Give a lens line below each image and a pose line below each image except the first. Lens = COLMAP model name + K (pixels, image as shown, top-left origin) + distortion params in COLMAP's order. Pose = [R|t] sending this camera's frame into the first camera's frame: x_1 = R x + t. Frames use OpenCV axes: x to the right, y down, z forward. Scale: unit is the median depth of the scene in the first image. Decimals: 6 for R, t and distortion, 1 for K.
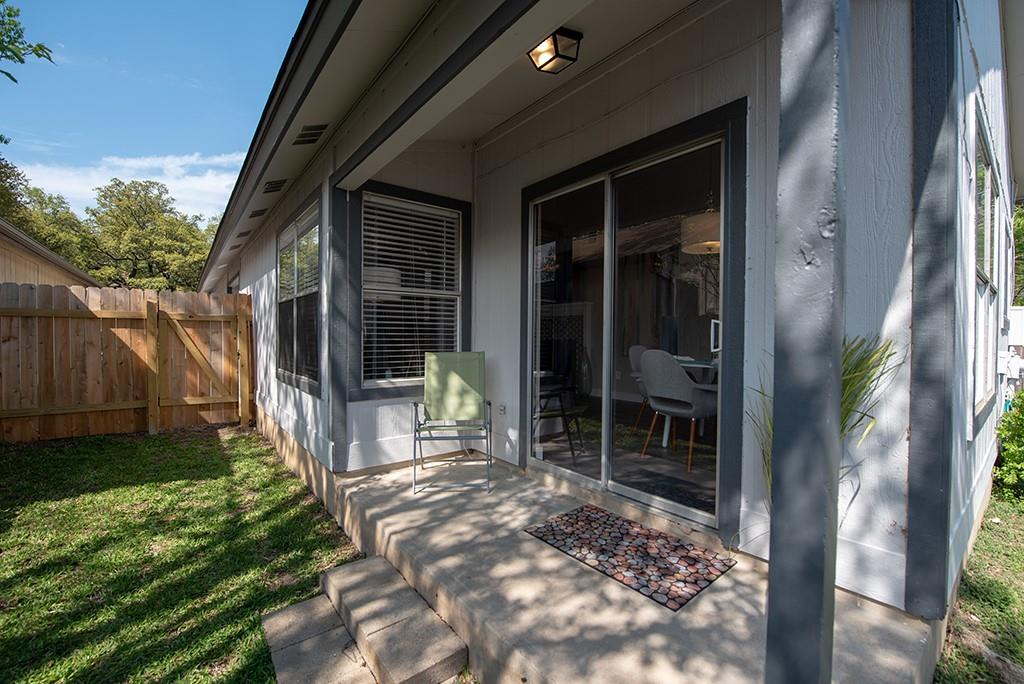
lens RADIAL K [[431.2, 0, 511.8], [0, 431.2, 329.8], [0, 0, 1]] dist [-0.022343, -0.000305]
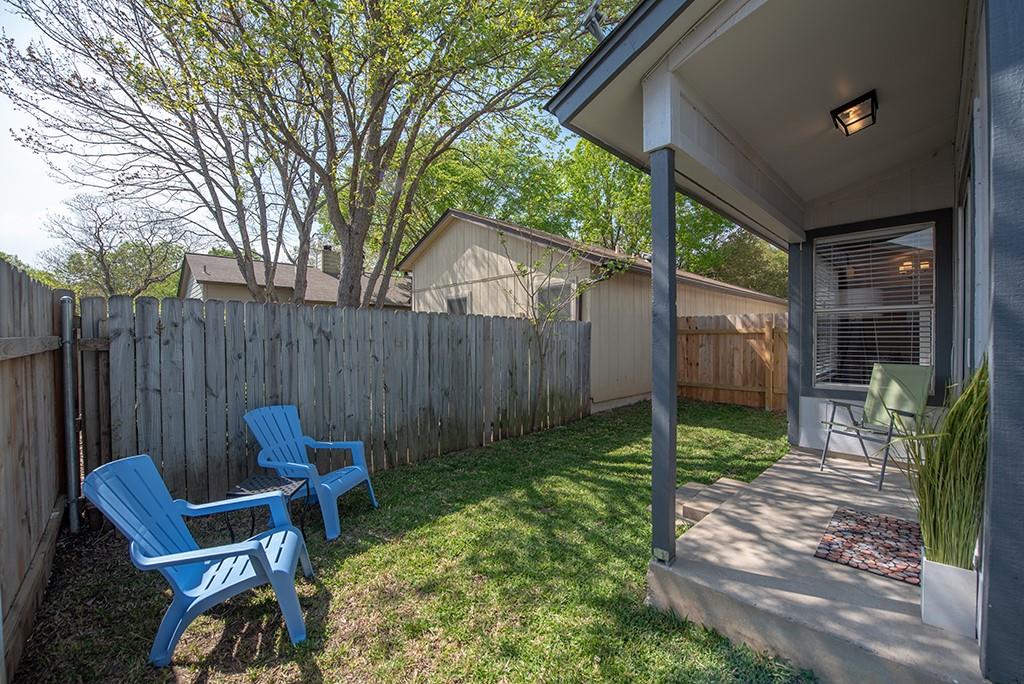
lens RADIAL K [[408.1, 0, 512.0], [0, 408.1, 342.0], [0, 0, 1]] dist [-0.019413, -0.000682]
pose [[0.088982, 0.011025, -0.995972, 0.725324], [-0.007567, 0.999917, 0.010393, -0.006930], [0.996004, 0.006612, 0.089059, -0.027119]]
